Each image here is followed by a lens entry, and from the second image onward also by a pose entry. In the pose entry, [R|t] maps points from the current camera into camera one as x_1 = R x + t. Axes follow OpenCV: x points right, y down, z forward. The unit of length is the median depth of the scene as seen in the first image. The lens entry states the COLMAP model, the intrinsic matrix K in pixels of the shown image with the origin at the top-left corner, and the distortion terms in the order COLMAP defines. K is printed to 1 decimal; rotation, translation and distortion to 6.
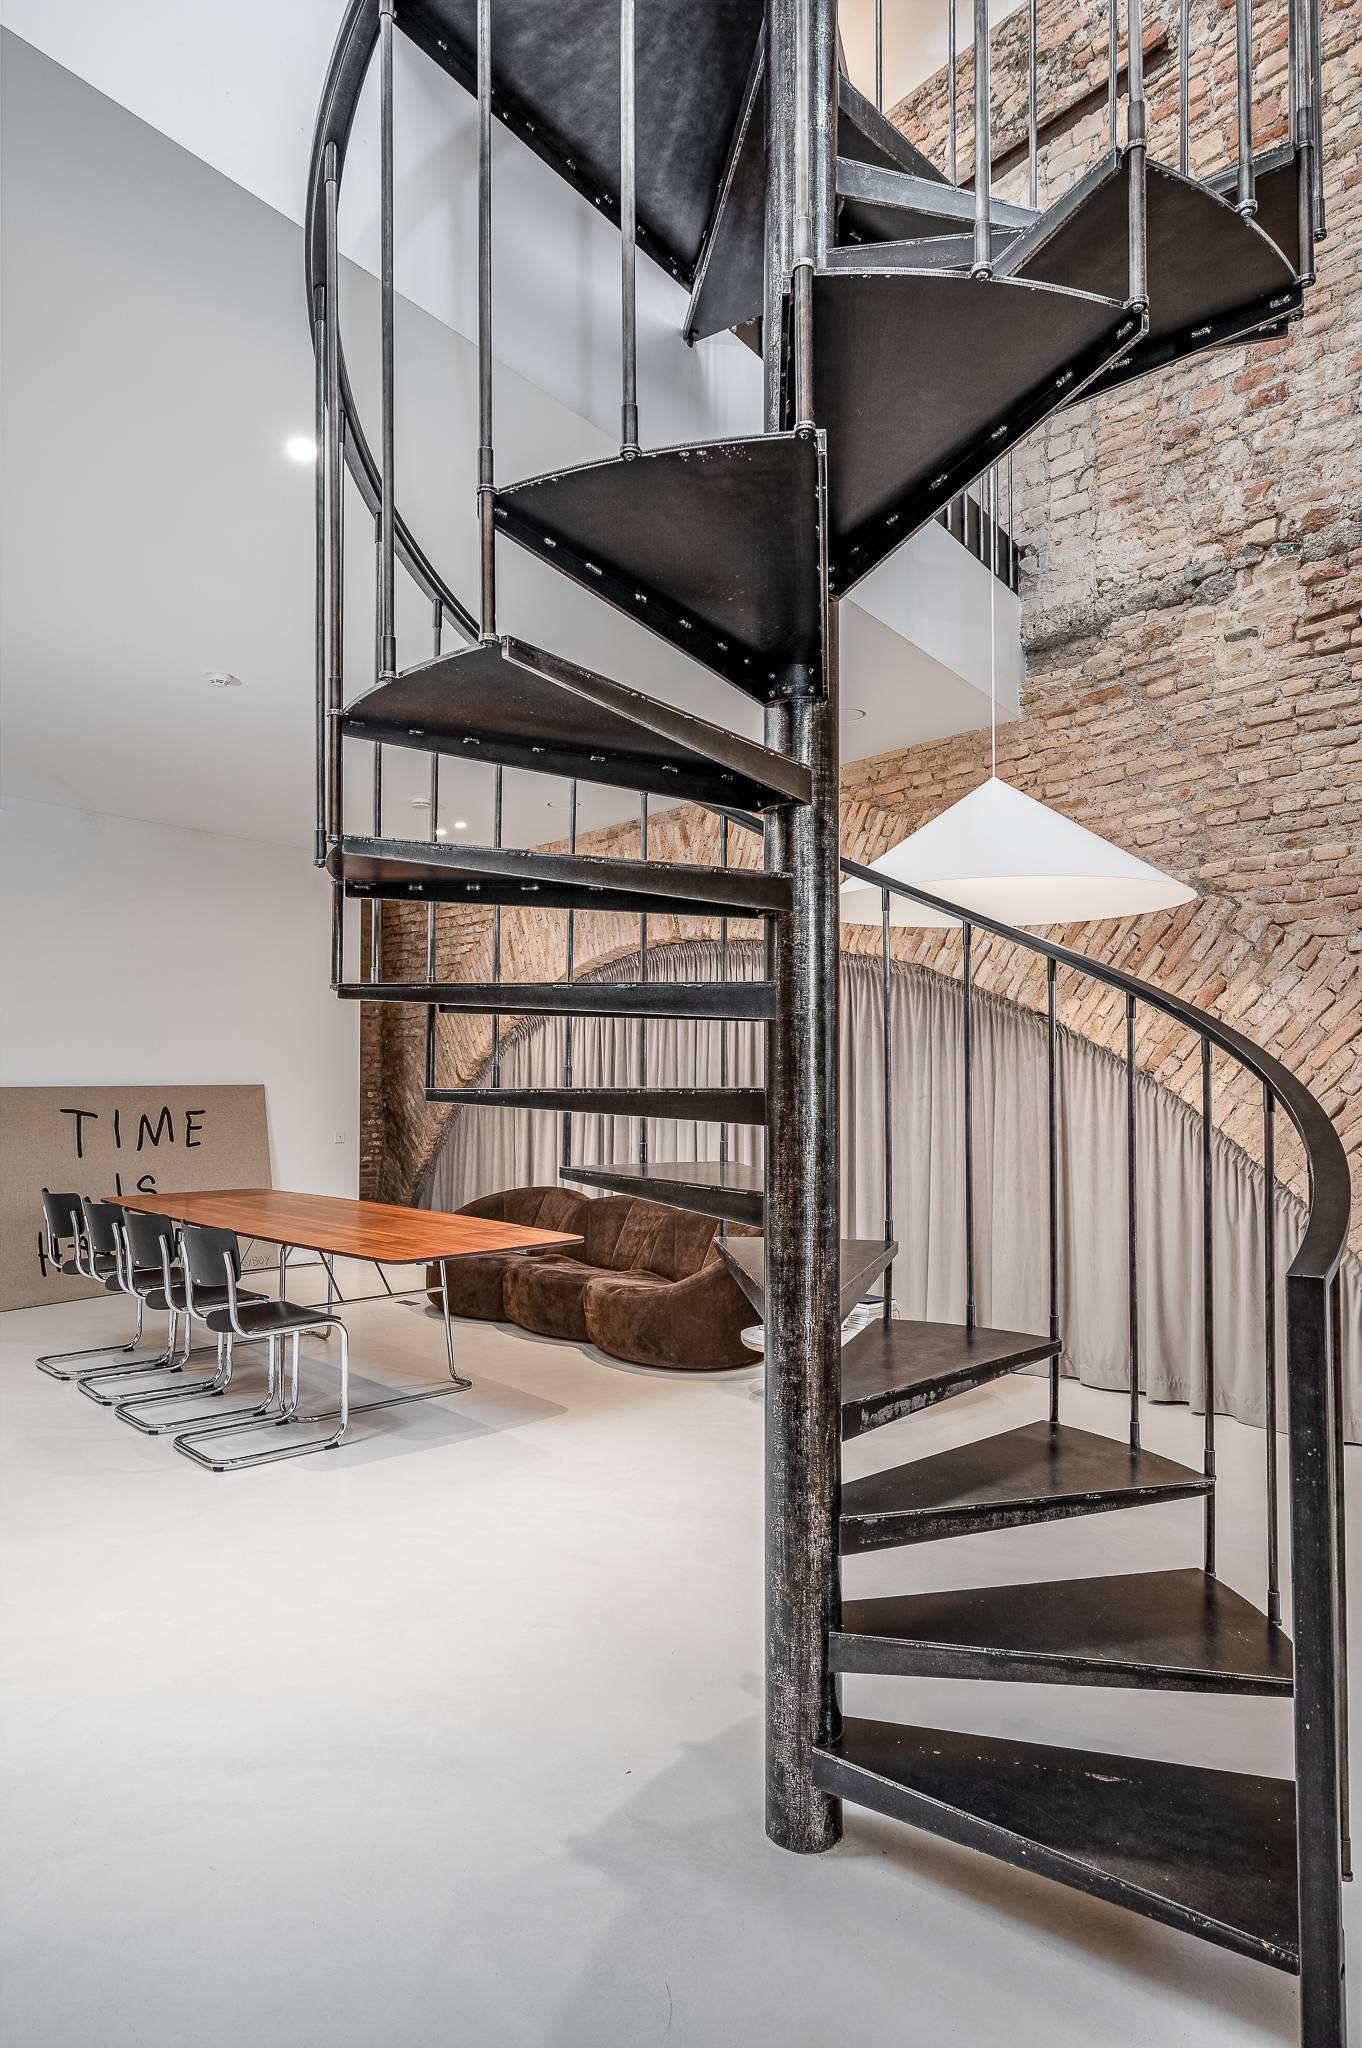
lens RADIAL K [[1219.6, 0, 692.0], [0, 1219.6, 1051.5], [0, 0, 1]] dist [-0.016517, -0.001350]
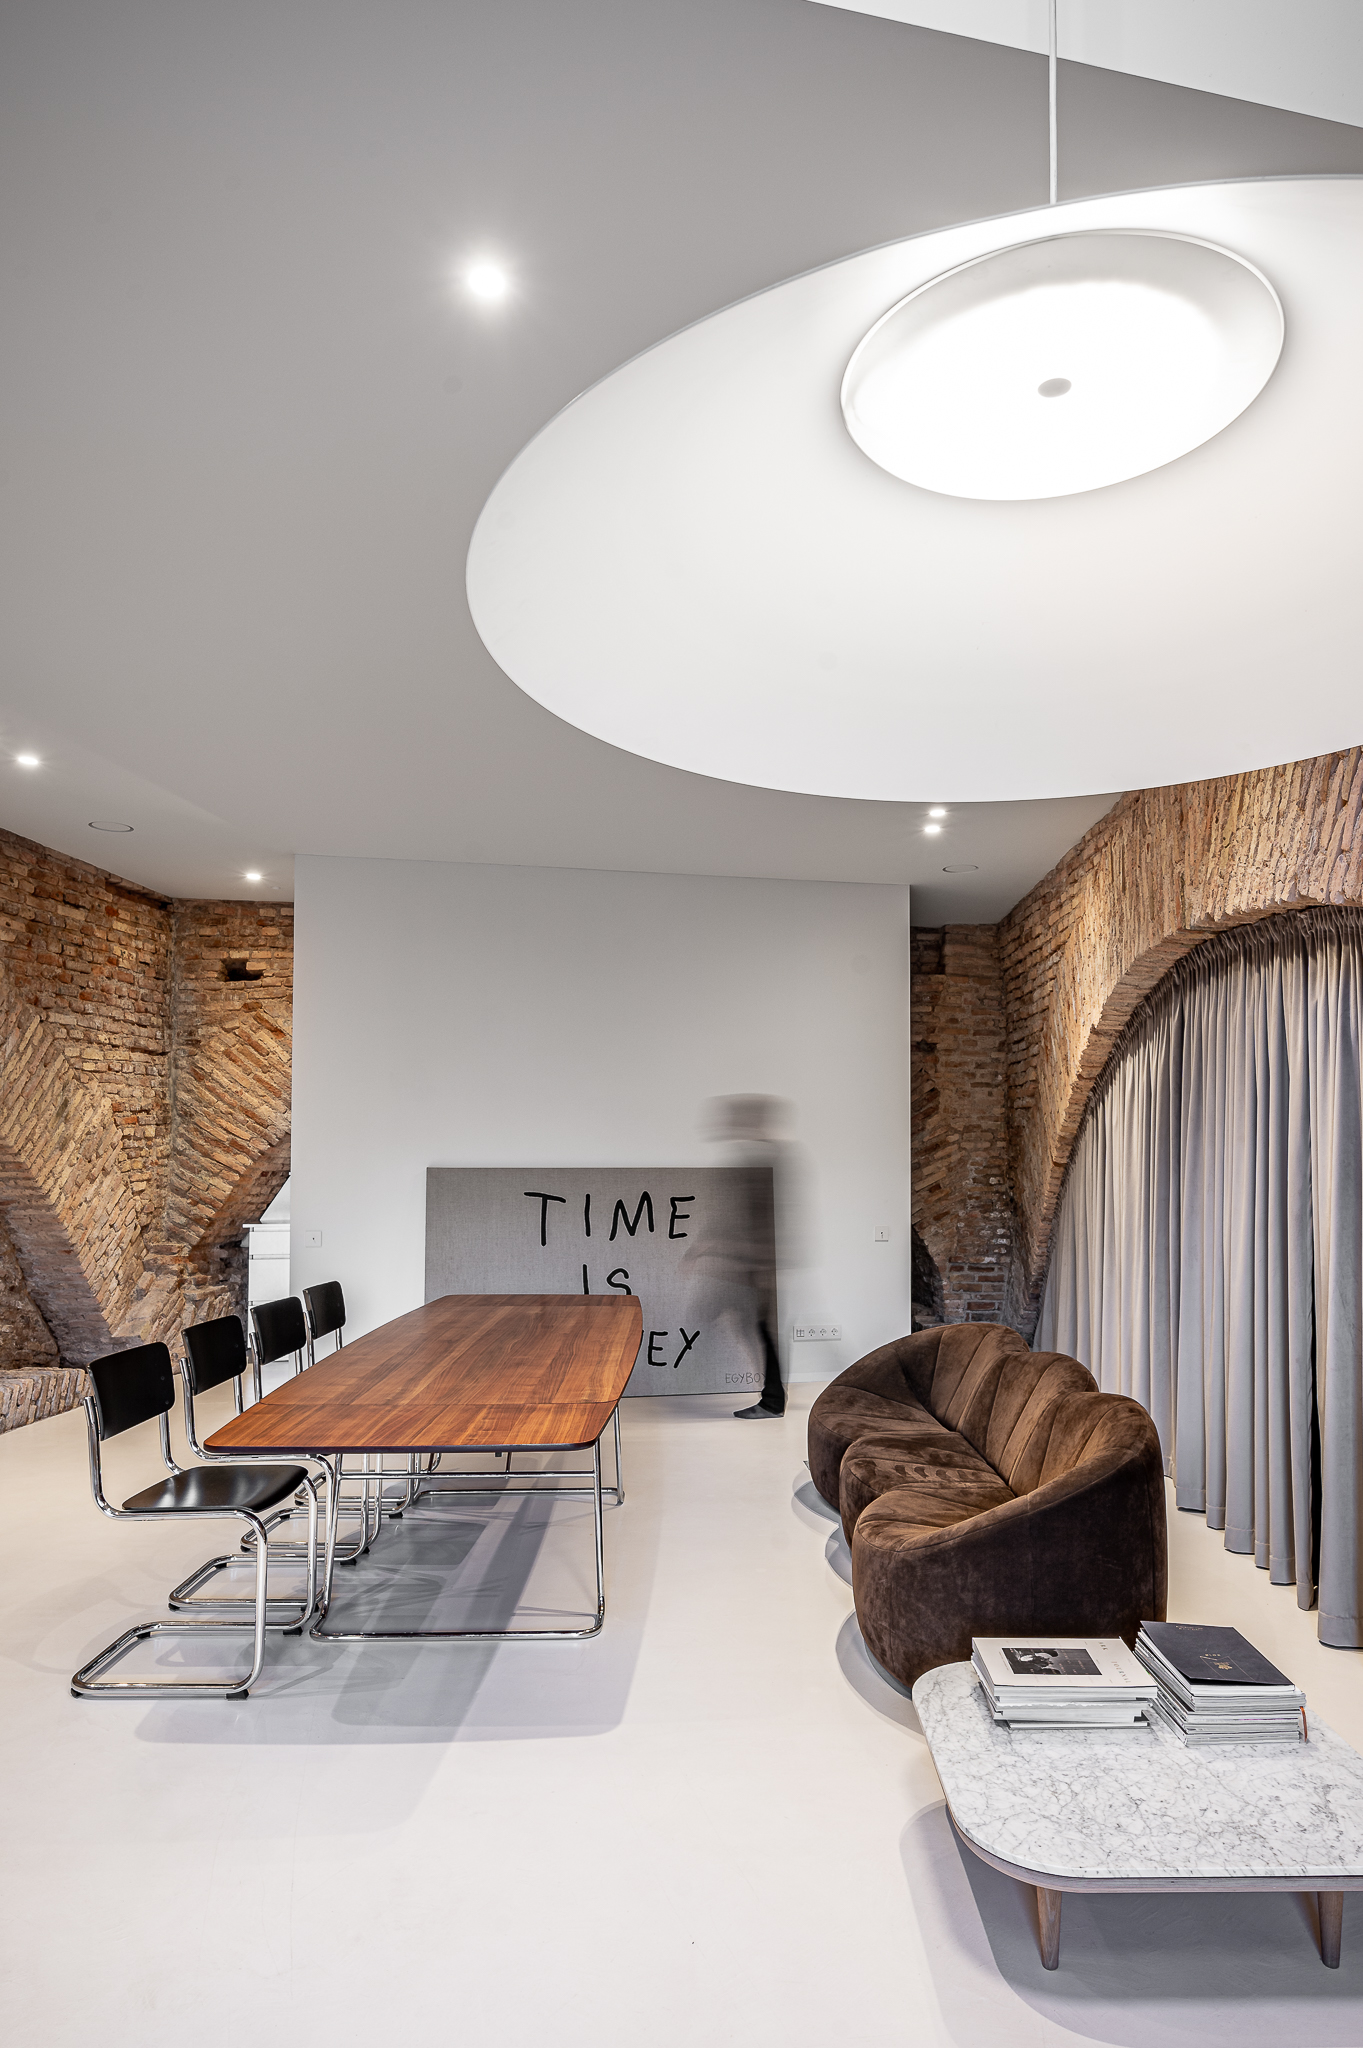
lens RADIAL K [[1227.3, 0, 740.9], [0, 1227.3, 1133.8], [0, 0, 1]] dist [-0.005769, -0.001335]
pose [[0.742164, -0.009951, -0.670144, 0.277123], [0.009729, 0.999944, -0.004074, 0.010126], [0.670147, -0.003496, 0.742220, 0.501283]]
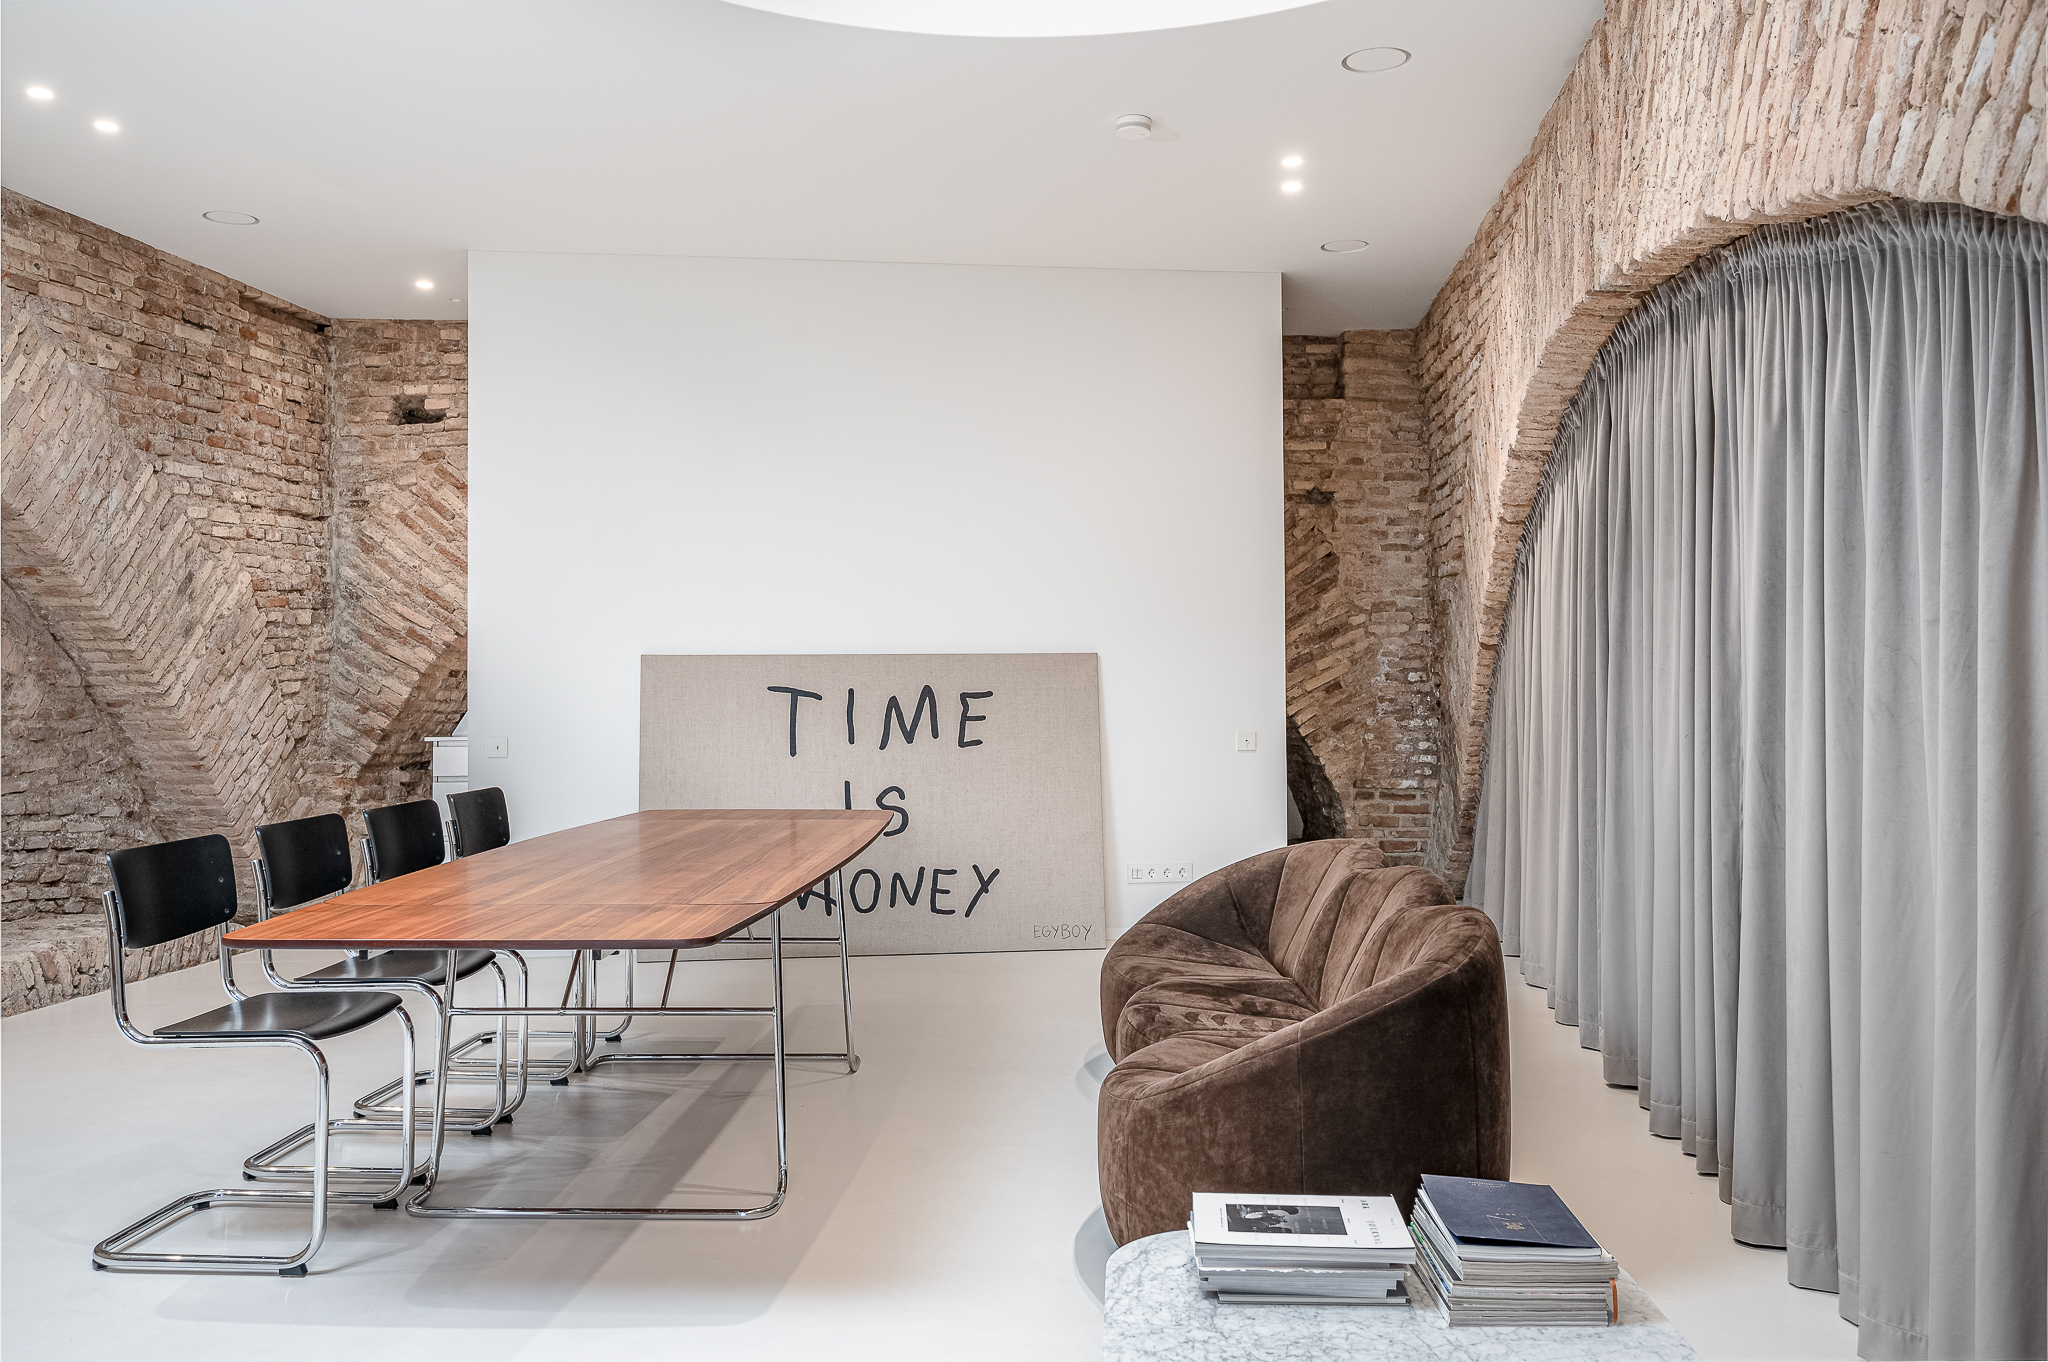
lens RADIAL K [[1630.7, 0, 1028.4], [0, 1630.7, 679.0], [0, 0, 1]] dist [-0.004870, -0.006549]
pose [[0.687687, -0.007391, -0.725970, 0.329669], [0.018735, 0.999796, 0.007568, 0.046813], [0.725765, -0.018806, 0.687685, 0.550831]]
